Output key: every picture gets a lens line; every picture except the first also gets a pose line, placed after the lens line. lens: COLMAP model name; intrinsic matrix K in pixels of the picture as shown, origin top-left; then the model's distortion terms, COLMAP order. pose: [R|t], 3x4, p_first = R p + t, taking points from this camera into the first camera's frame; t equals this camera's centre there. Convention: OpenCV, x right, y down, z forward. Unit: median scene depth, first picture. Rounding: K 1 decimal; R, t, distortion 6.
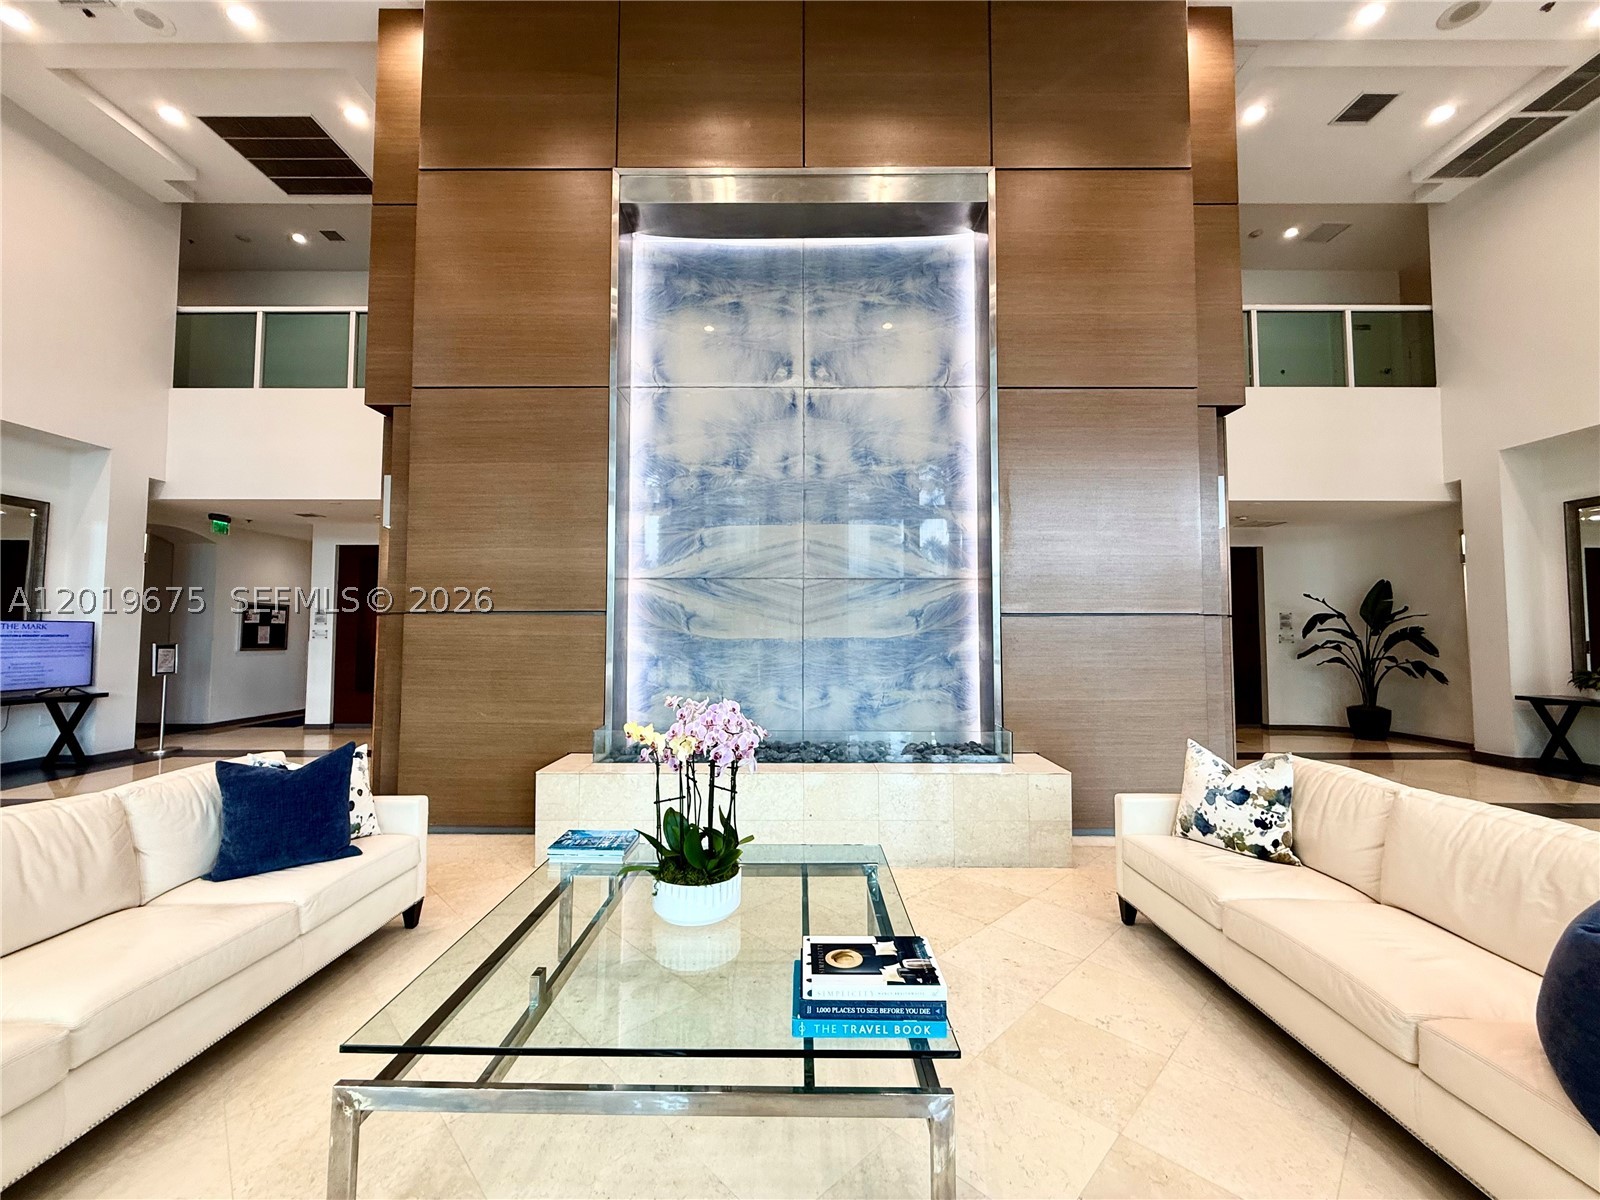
lens RADIAL K [[636.7, 0, 798.9], [0, 636.7, 598.4], [0, 0, 1]] dist [-0.001555, 0.000816]
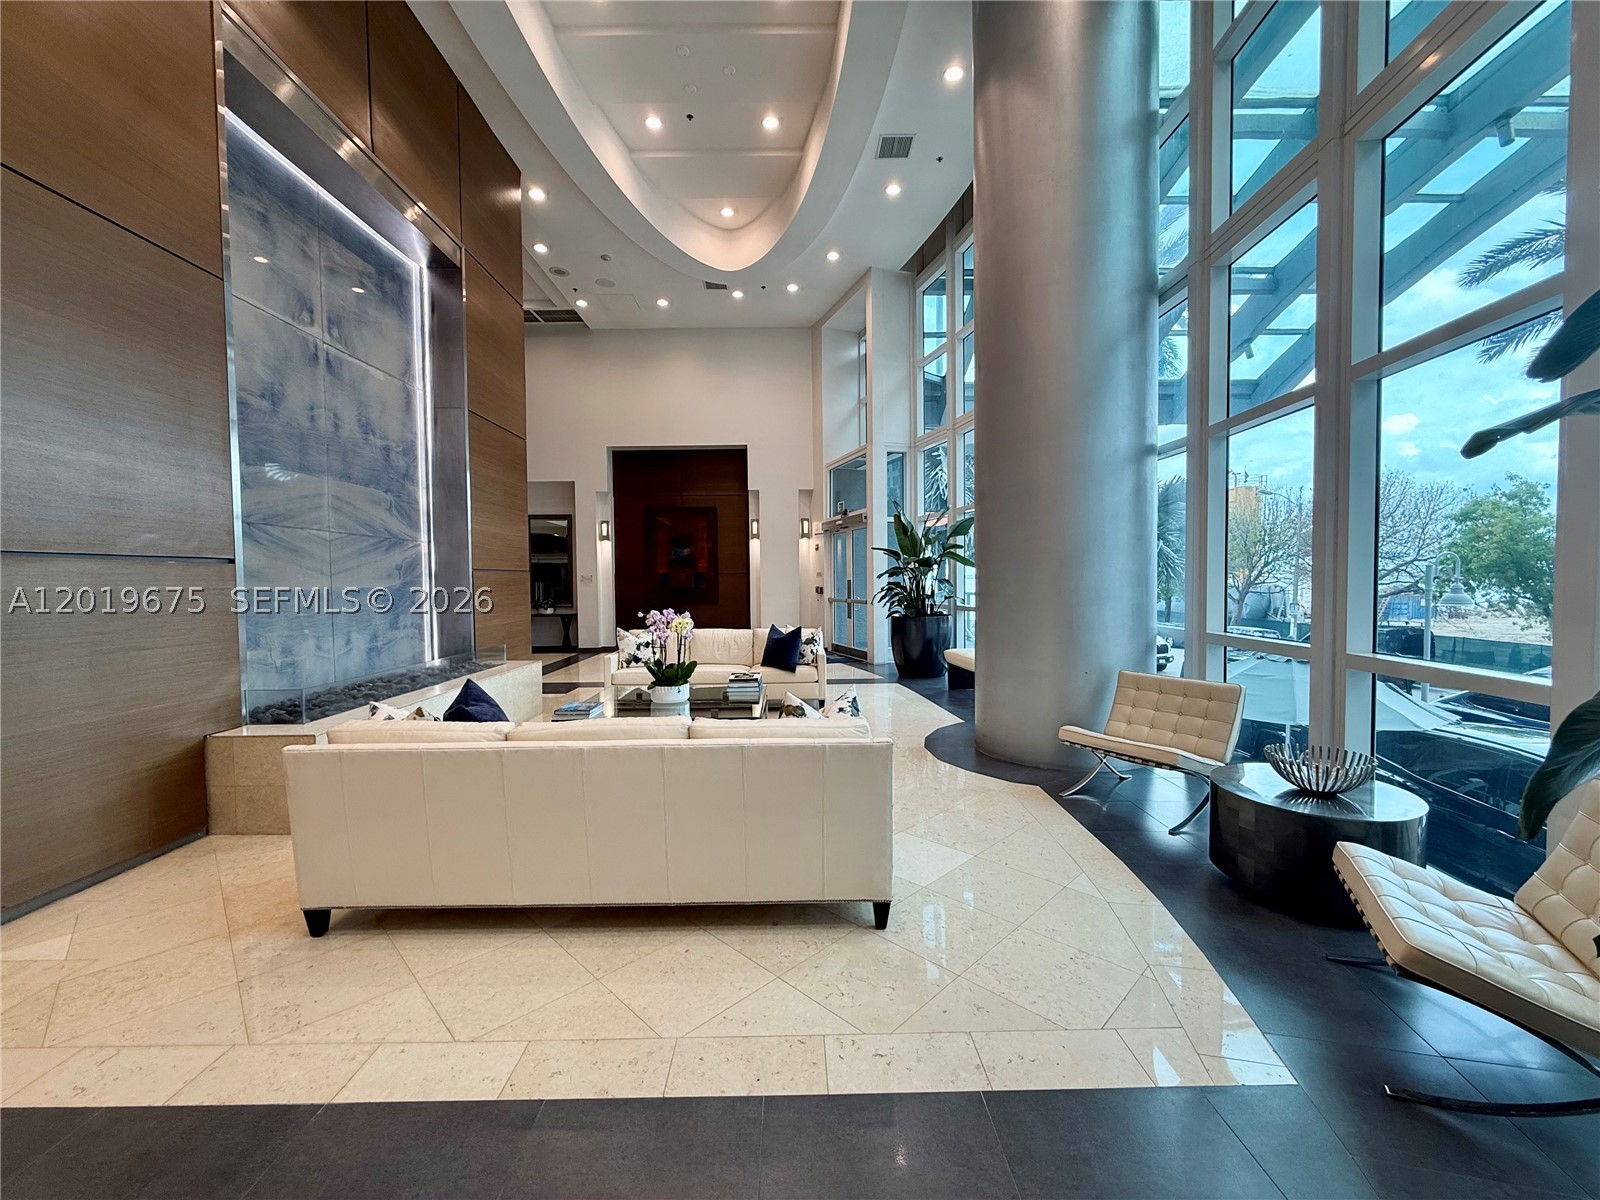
lens RADIAL K [[636.7, 0, 799.6], [0, 636.7, 601.9], [0, 0, 1]] dist [-0.001555, 0.000816]
pose [[-0.015565, -0.034631, 0.999279, -1.037872], [-0.040392, 0.998606, 0.033978, 0.016880], [-0.999063, -0.039834, -0.016942, 0.247759]]
